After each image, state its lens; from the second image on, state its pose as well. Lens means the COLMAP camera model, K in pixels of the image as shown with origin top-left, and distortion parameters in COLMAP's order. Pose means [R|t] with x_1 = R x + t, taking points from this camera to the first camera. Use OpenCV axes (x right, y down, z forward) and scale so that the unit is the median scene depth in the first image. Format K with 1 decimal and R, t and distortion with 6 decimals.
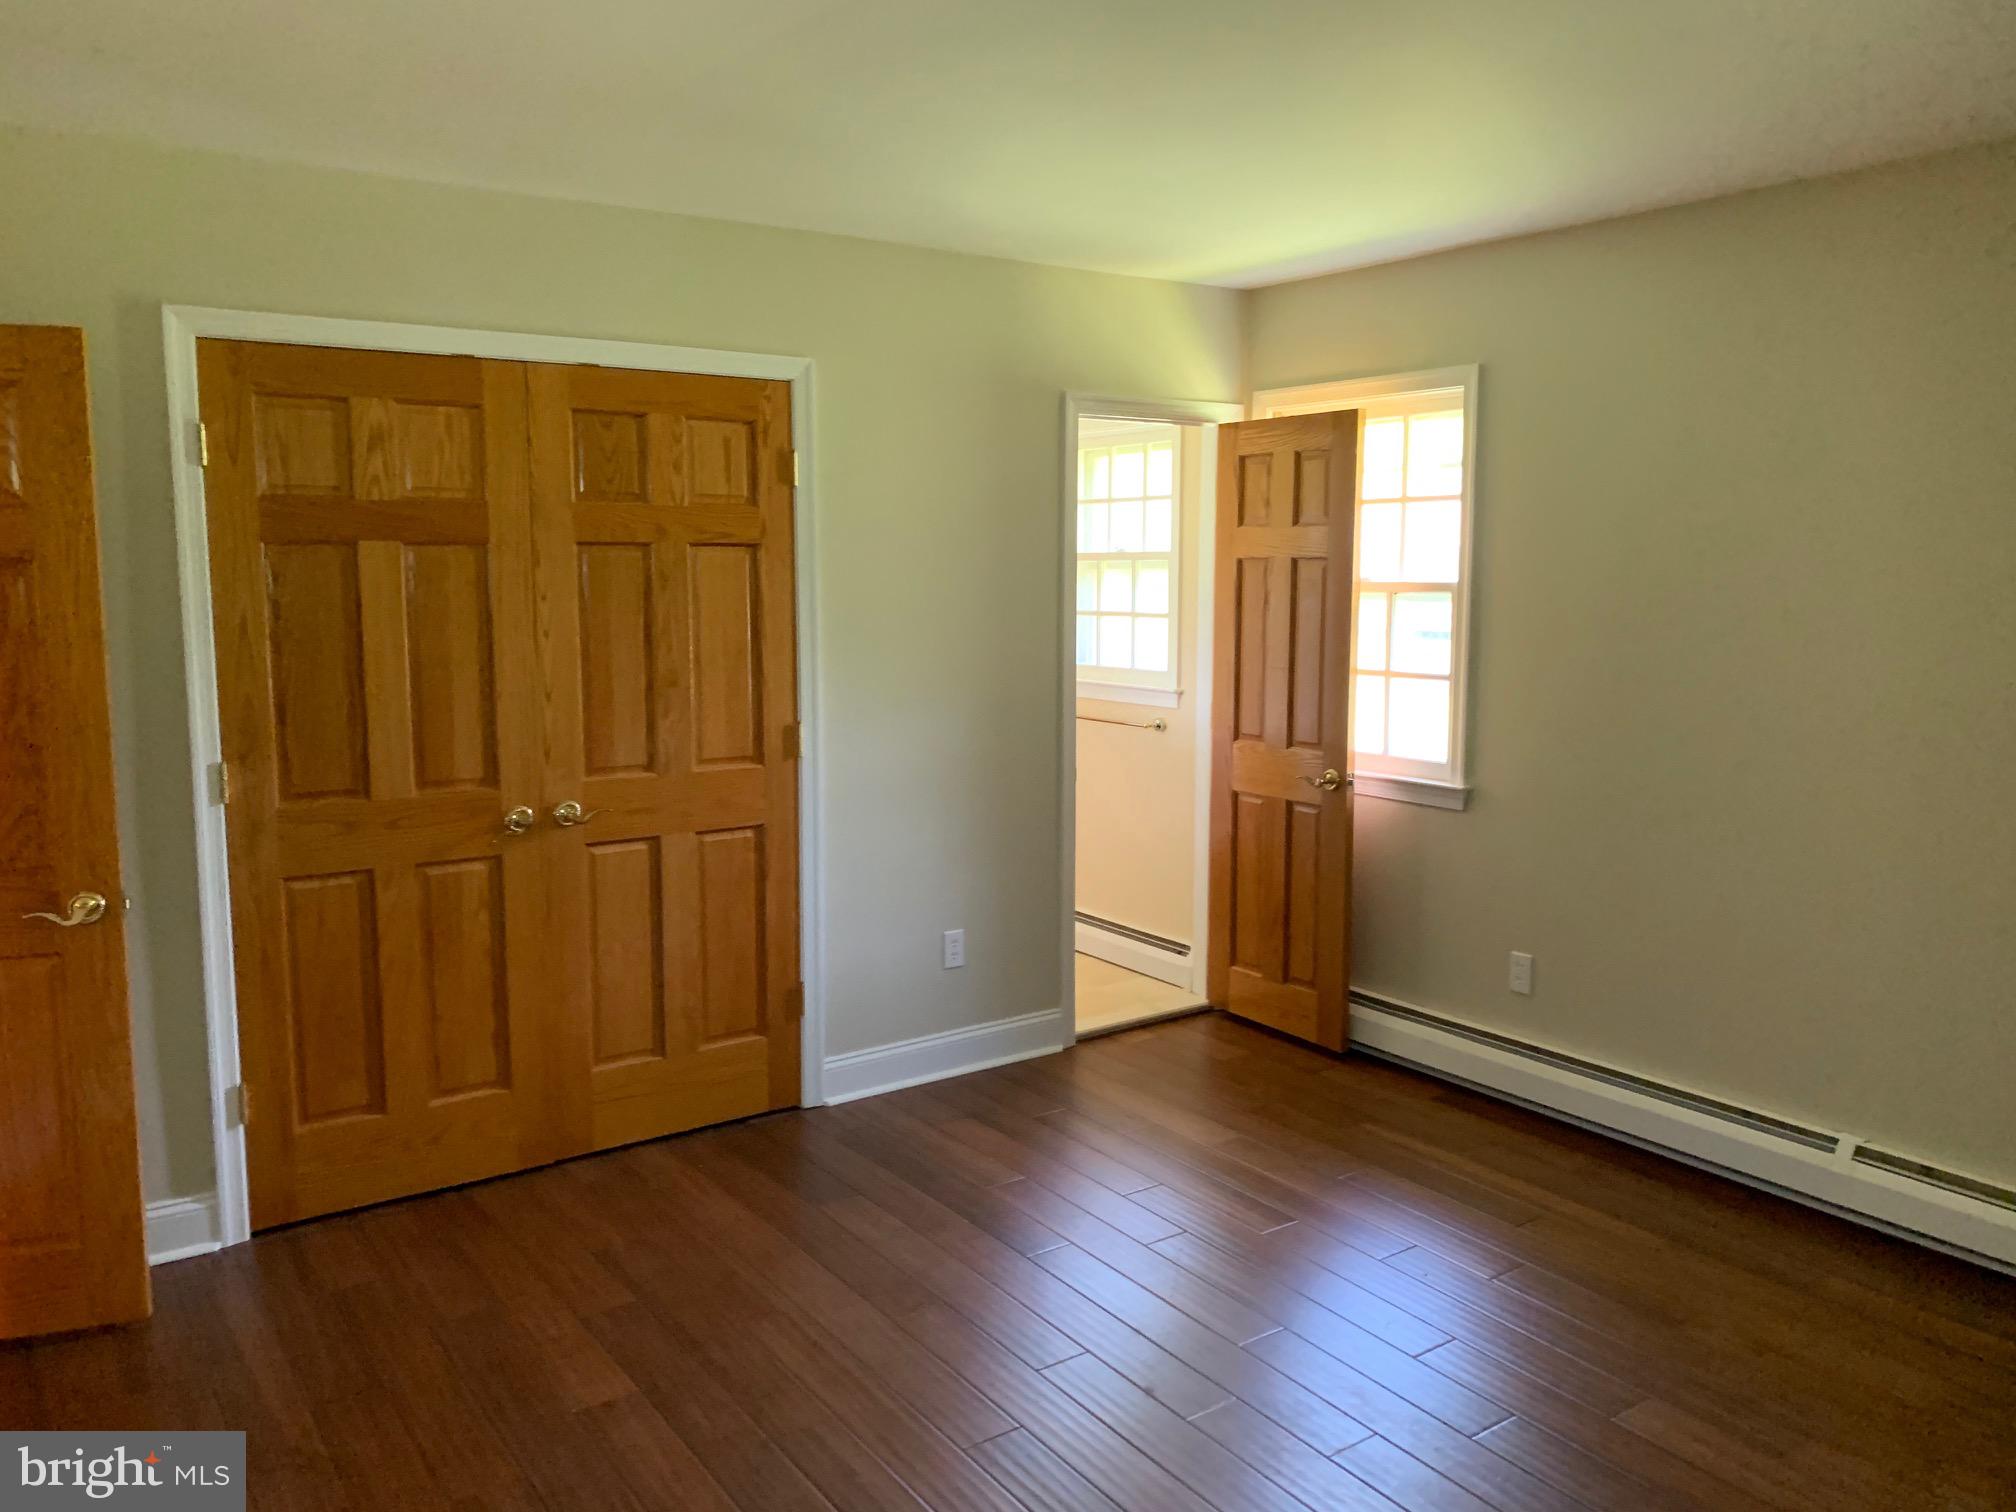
lens RADIAL K [[1529.4, 0, 1003.8], [0, 1529.4, 760.7], [0, 0, 1]] dist [0.024633, -0.030627]
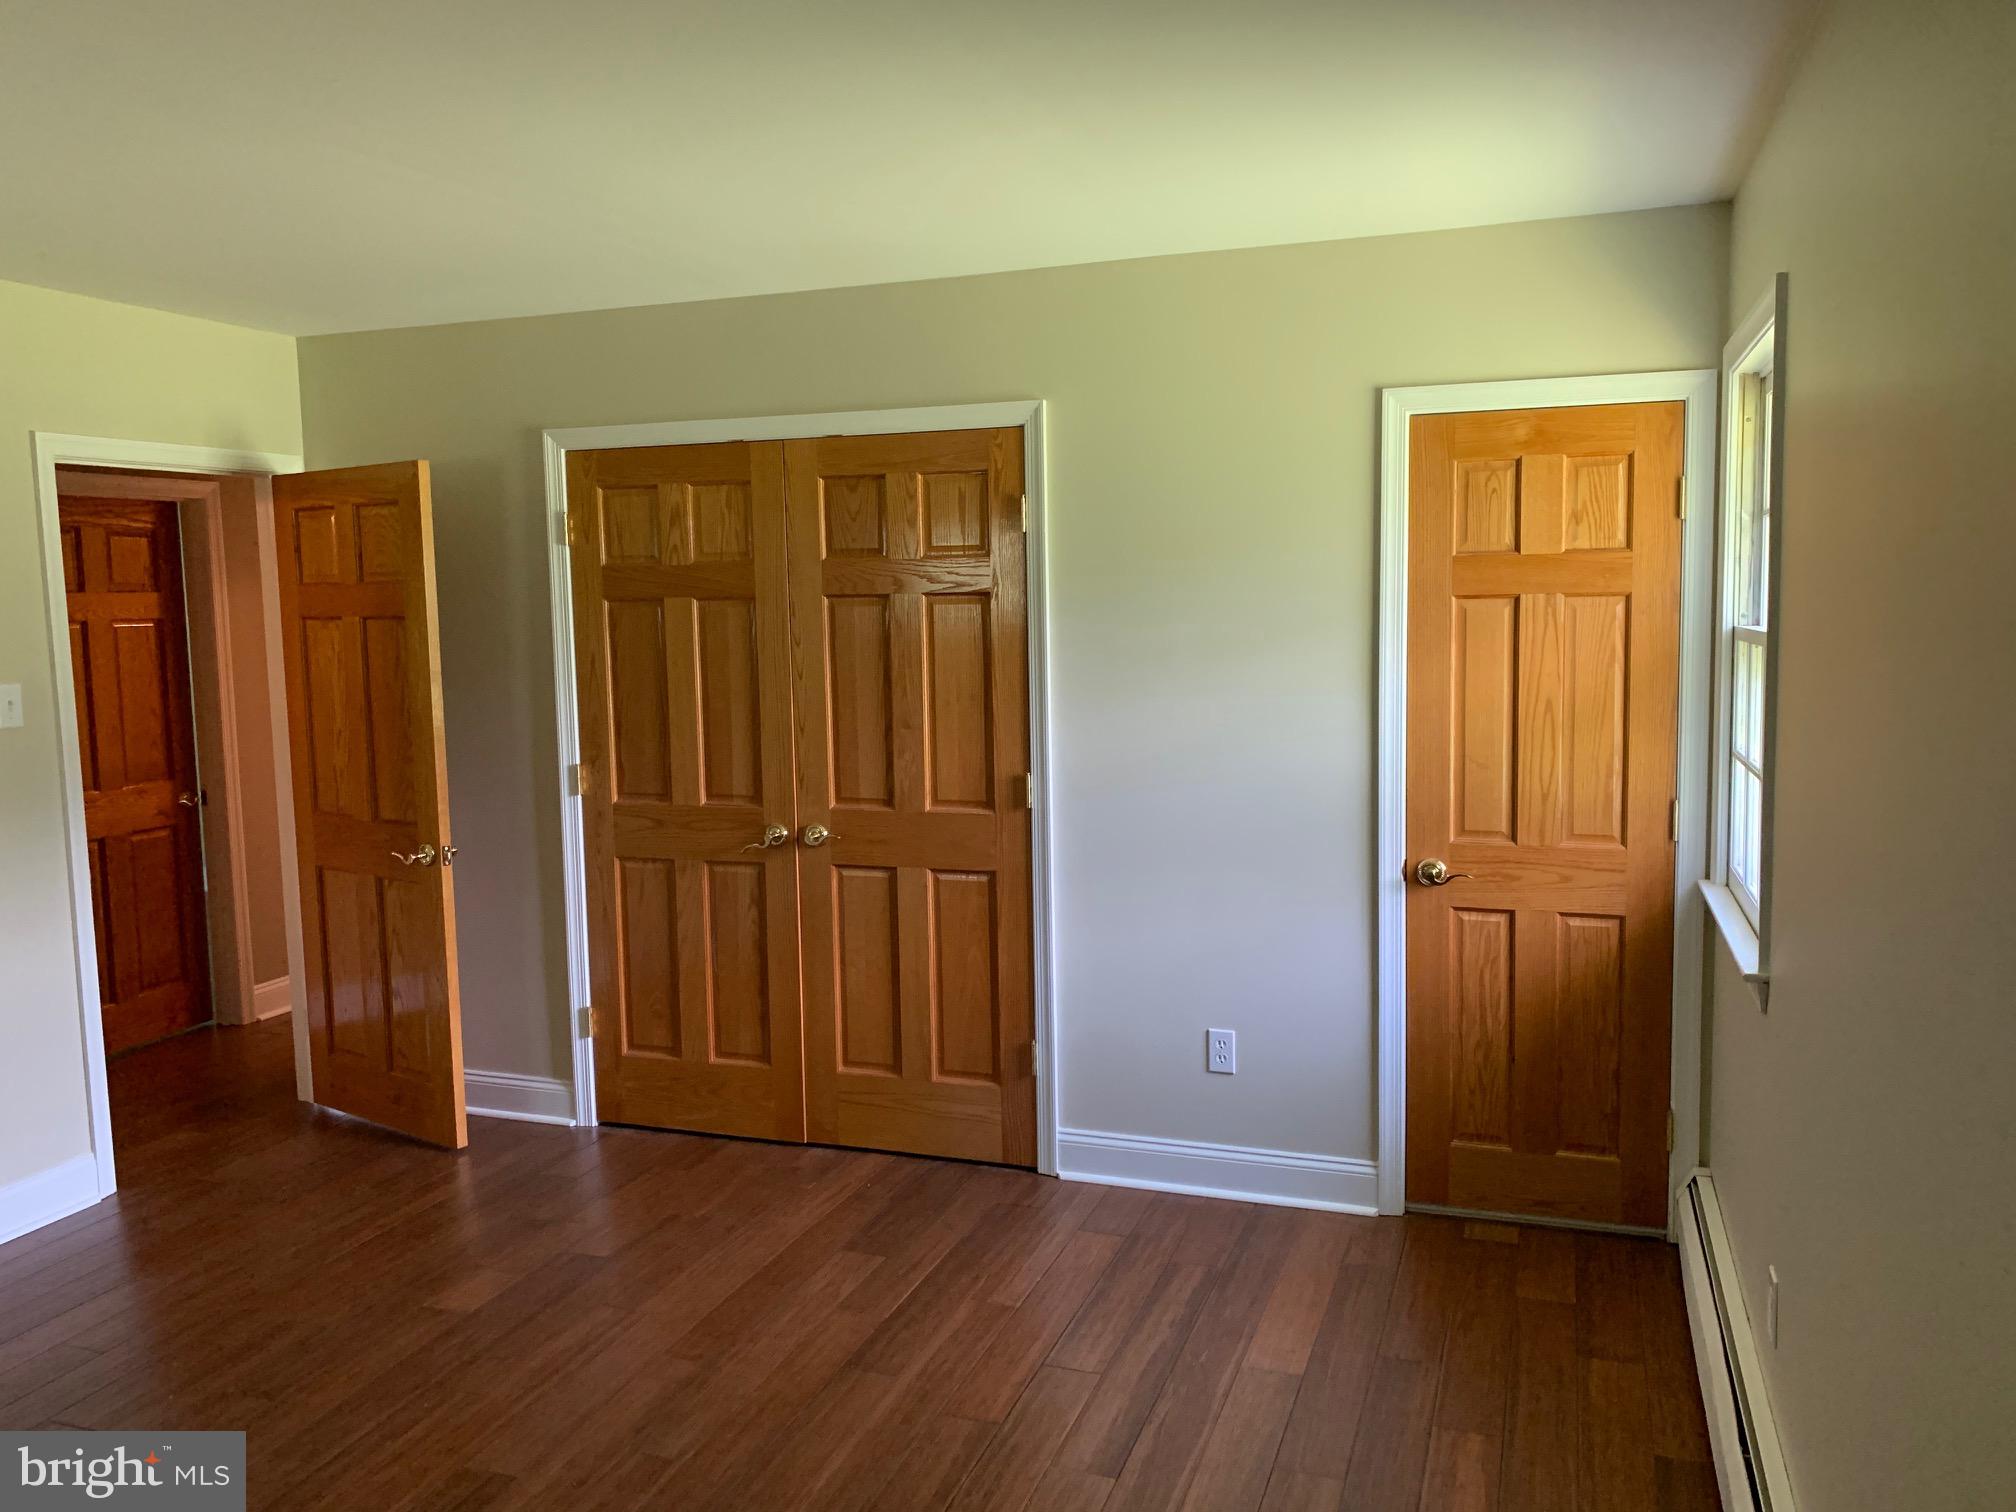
lens RADIAL K [[1529.4, 0, 1006.9], [0, 1529.4, 745.4], [0, 0, 1]] dist [0.024633, -0.030627]
pose [[0.598288, 0.072399, -0.798004, 0.719330], [-0.084215, 0.996076, 0.027231, -0.076775], [0.796843, 0.050912, 0.602037, 0.451741]]
